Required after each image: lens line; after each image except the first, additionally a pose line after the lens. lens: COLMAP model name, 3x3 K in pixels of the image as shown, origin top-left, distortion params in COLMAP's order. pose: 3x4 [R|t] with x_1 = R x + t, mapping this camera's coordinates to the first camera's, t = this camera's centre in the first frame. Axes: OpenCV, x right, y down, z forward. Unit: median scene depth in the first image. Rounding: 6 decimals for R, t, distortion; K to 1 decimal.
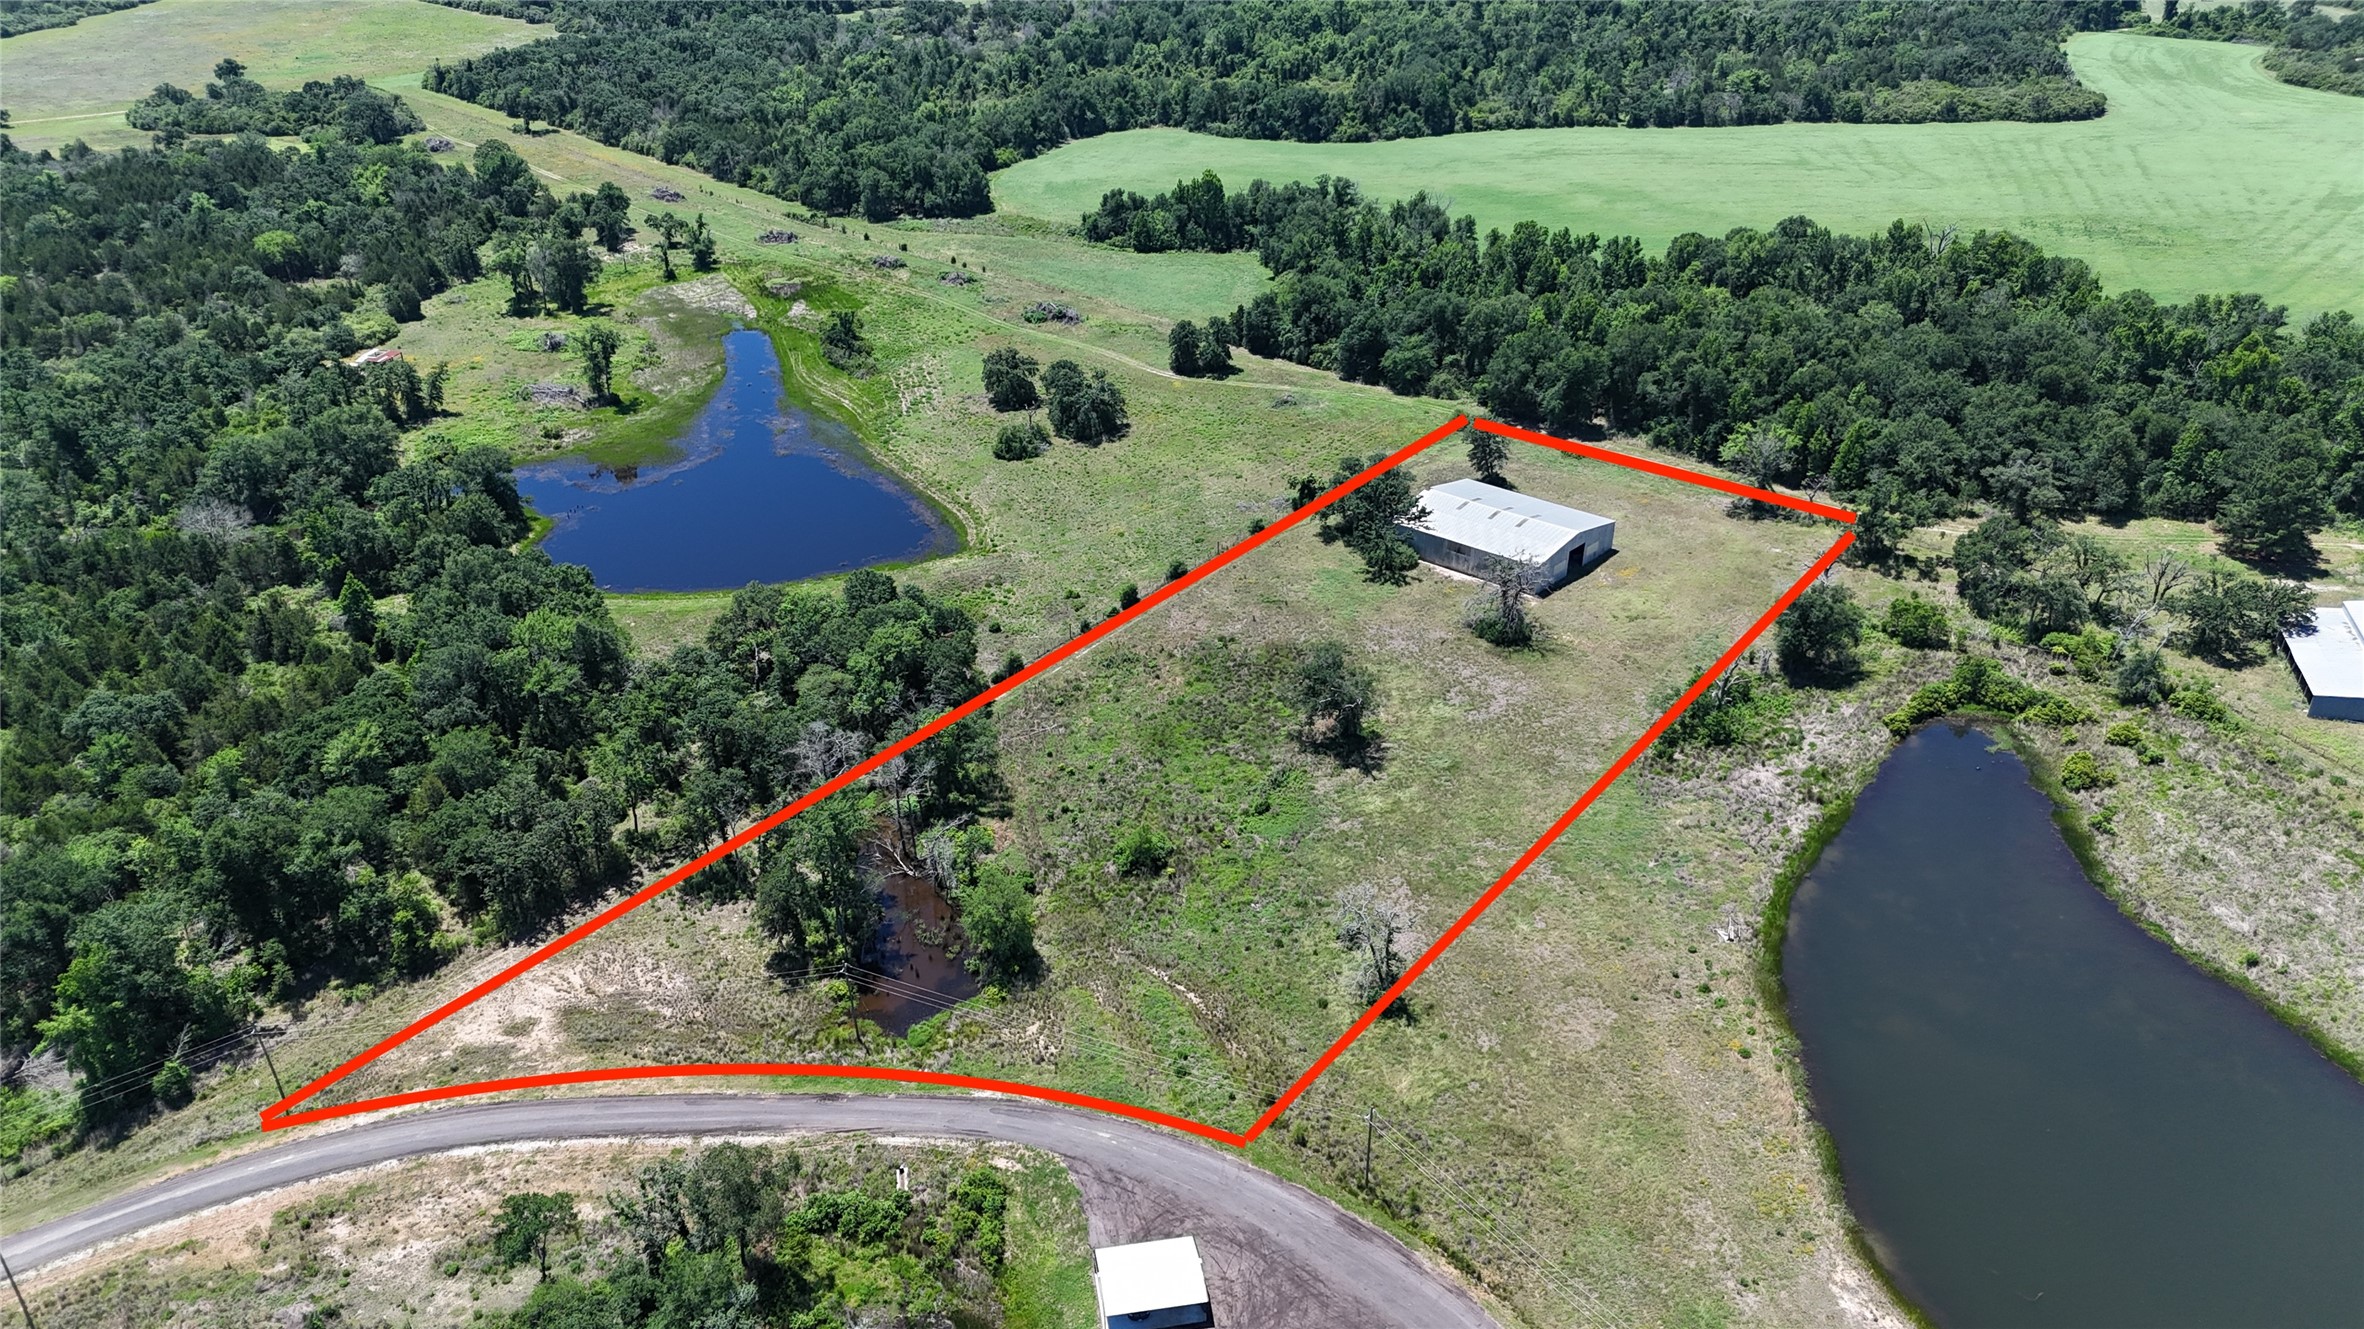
lens RADIAL K [[1725.0, 0, 1192.2], [0, 1725.0, 663.4], [0, 0, 1]] dist [0.074871, -0.082966]
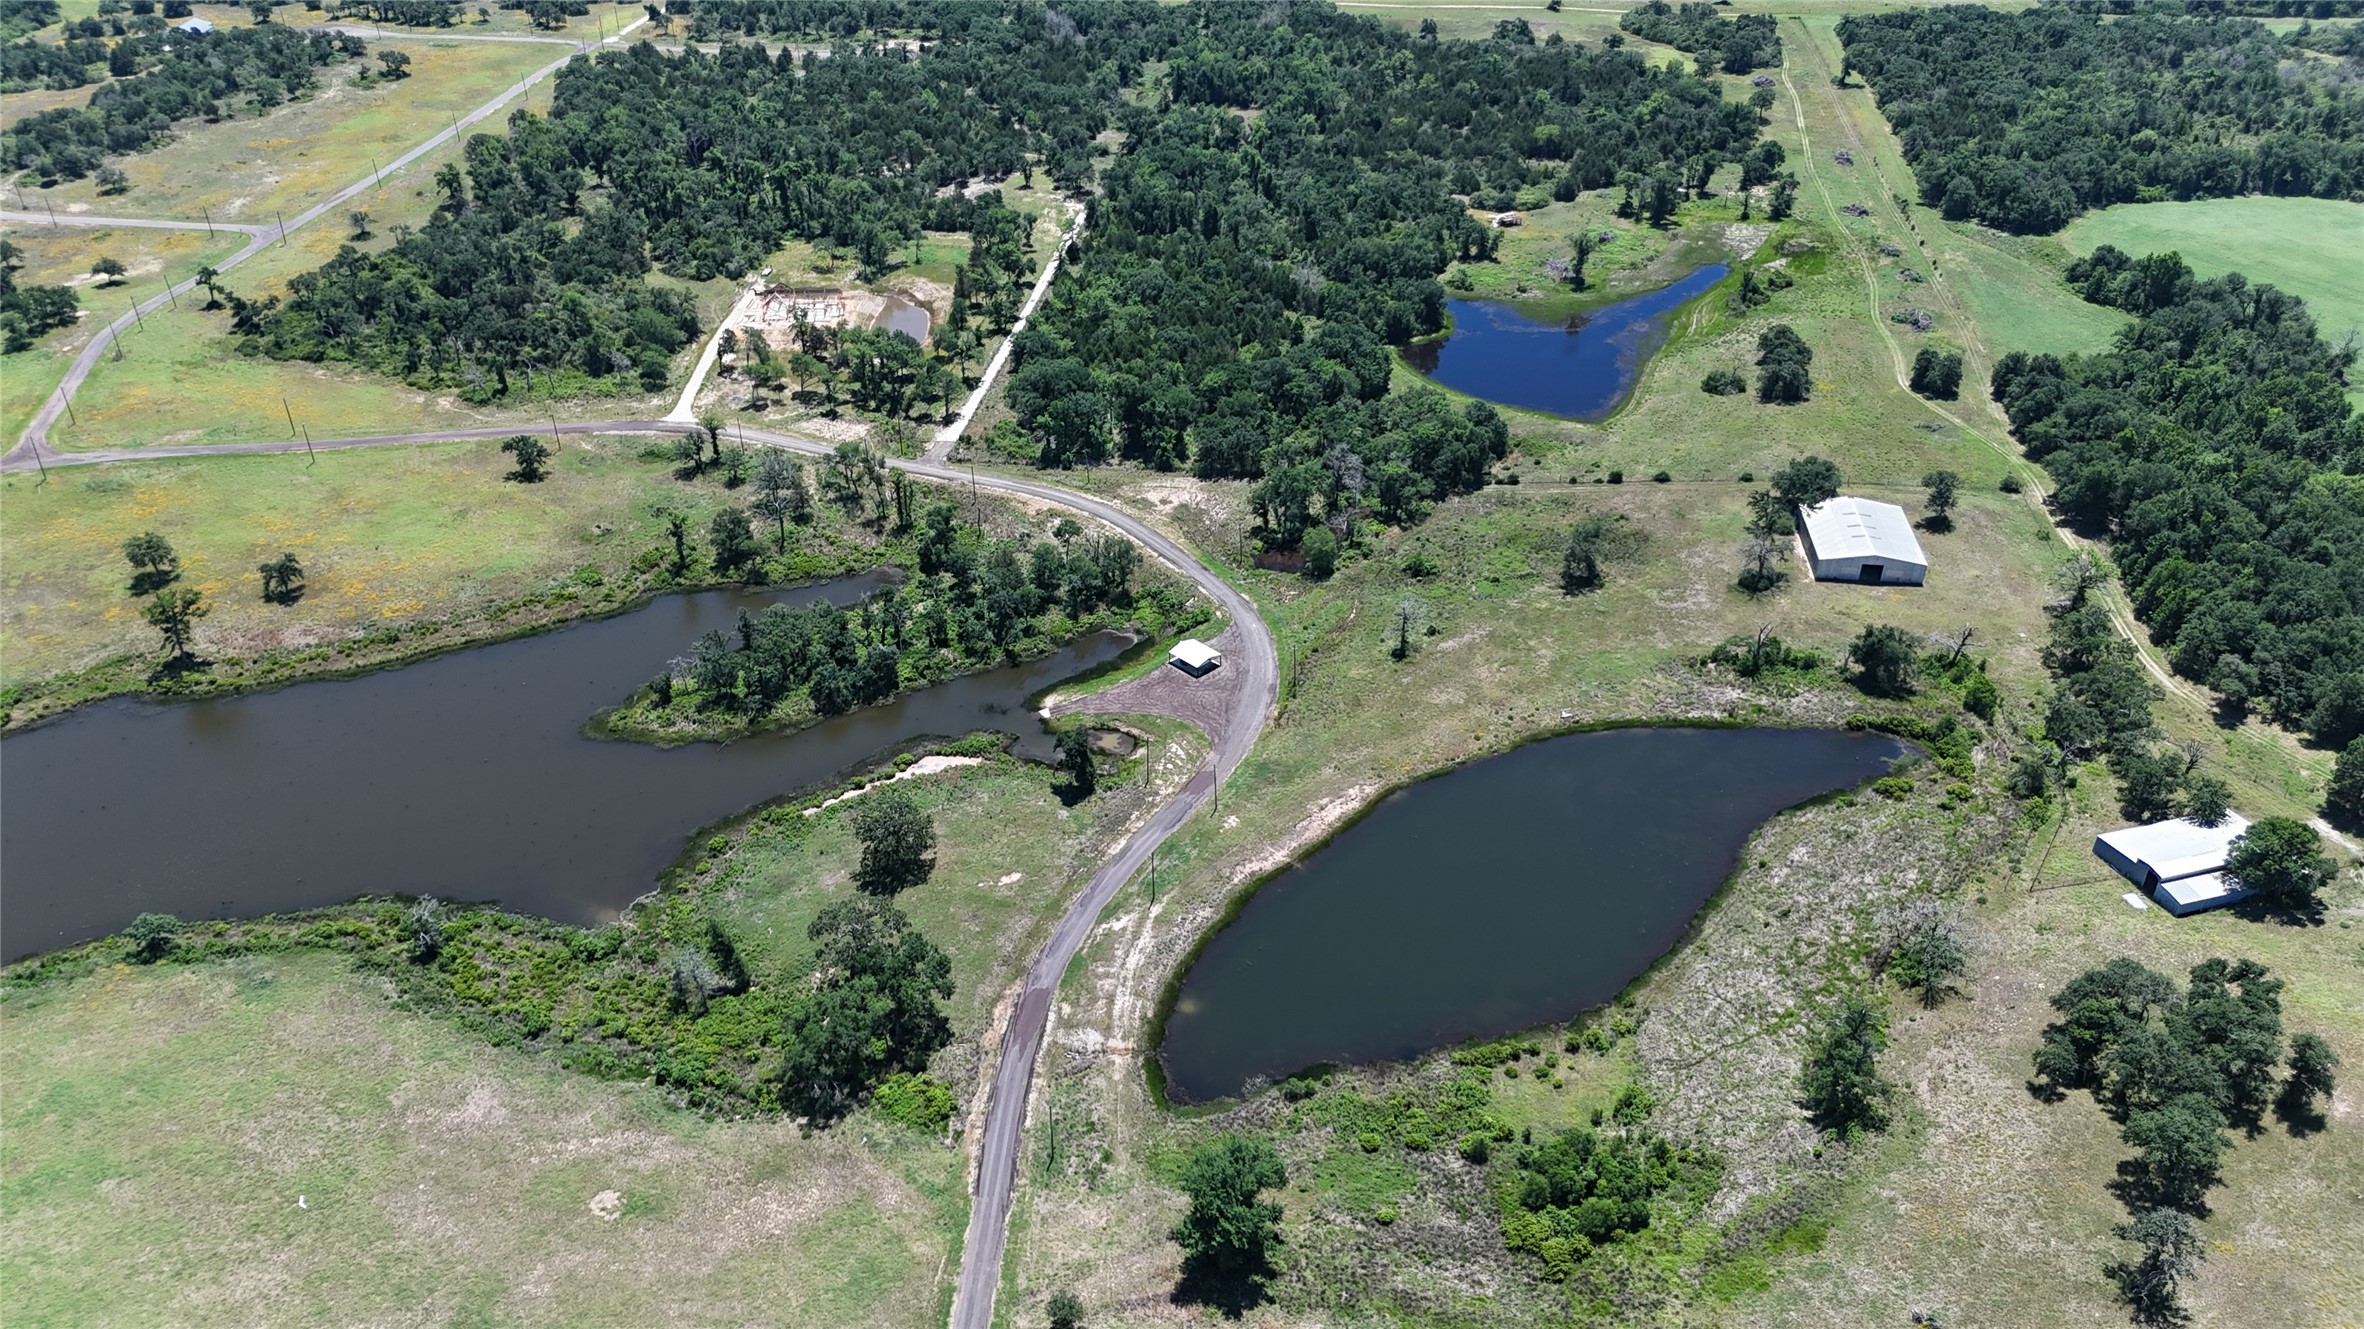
lens RADIAL K [[1731.1, 0, 1182.0], [0, 1731.1, 664.5], [0, 0, 1]] dist [0.053617, -0.052598]
pose [[0.556374, 0.447533, -0.700116, 0.935501], [-0.385011, 0.885509, 0.260077, -0.146816], [0.736352, 0.124853, 0.664979, -0.356786]]
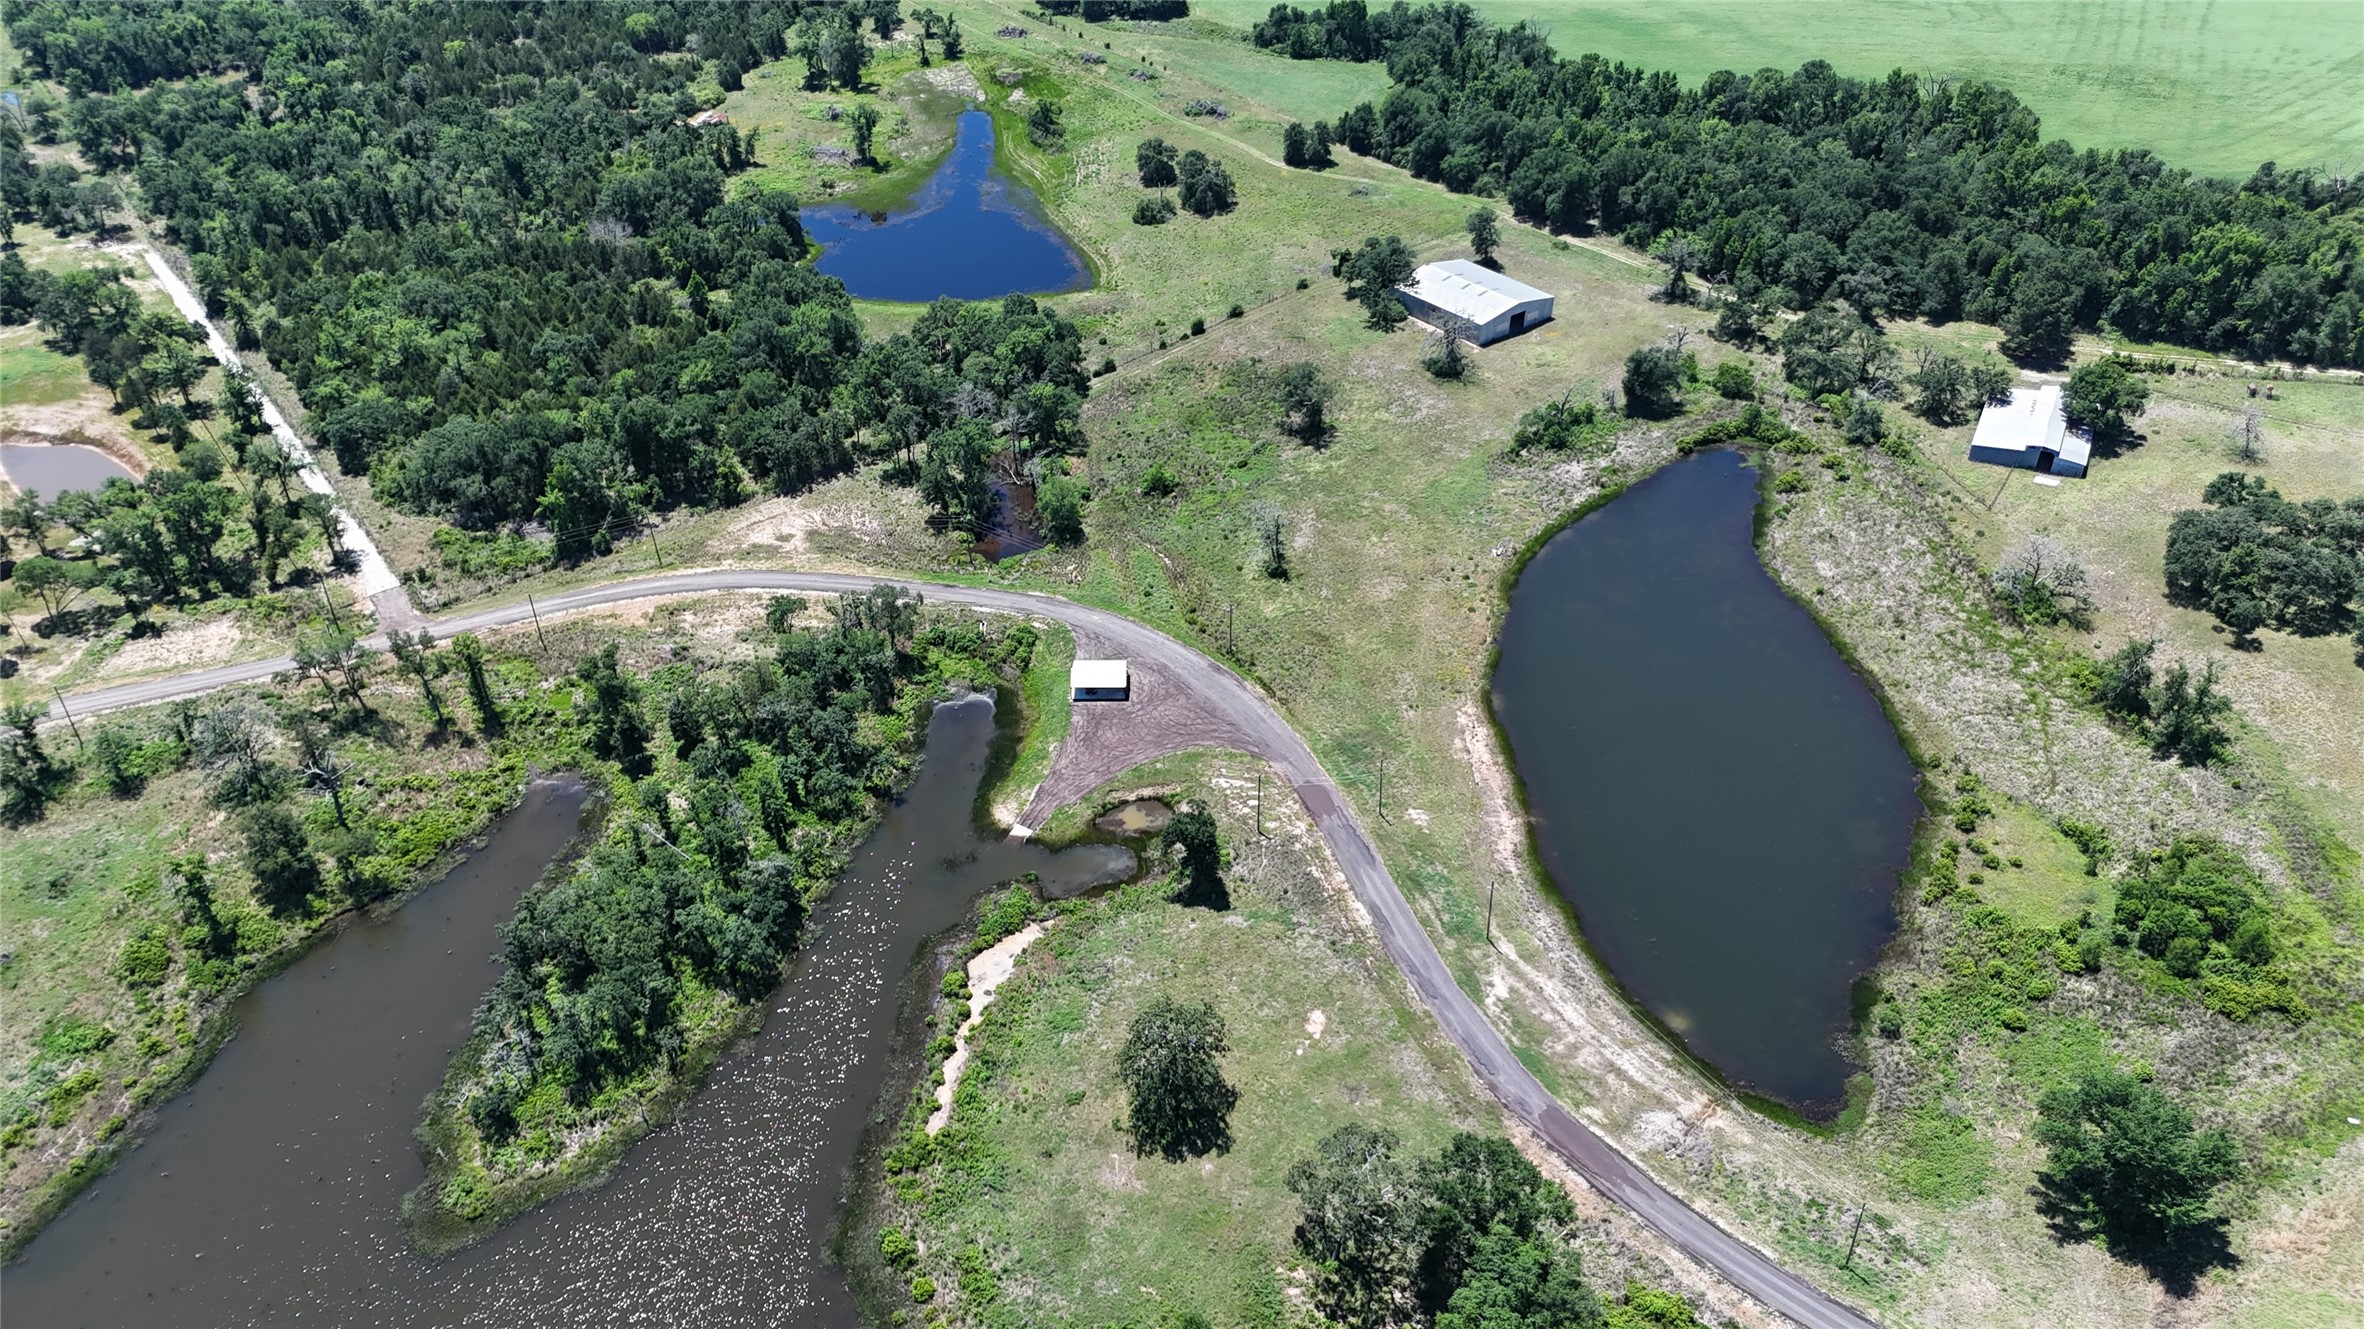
lens RADIAL K [[1725.0, 0, 1192.2], [0, 1725.0, 663.4], [0, 0, 1]] dist [0.074871, -0.082966]
pose [[0.985219, 0.098493, -0.140151, 0.184902], [-0.080034, 0.988047, 0.131749, 0.048598], [0.151452, -0.118584, 0.981326, -0.444551]]
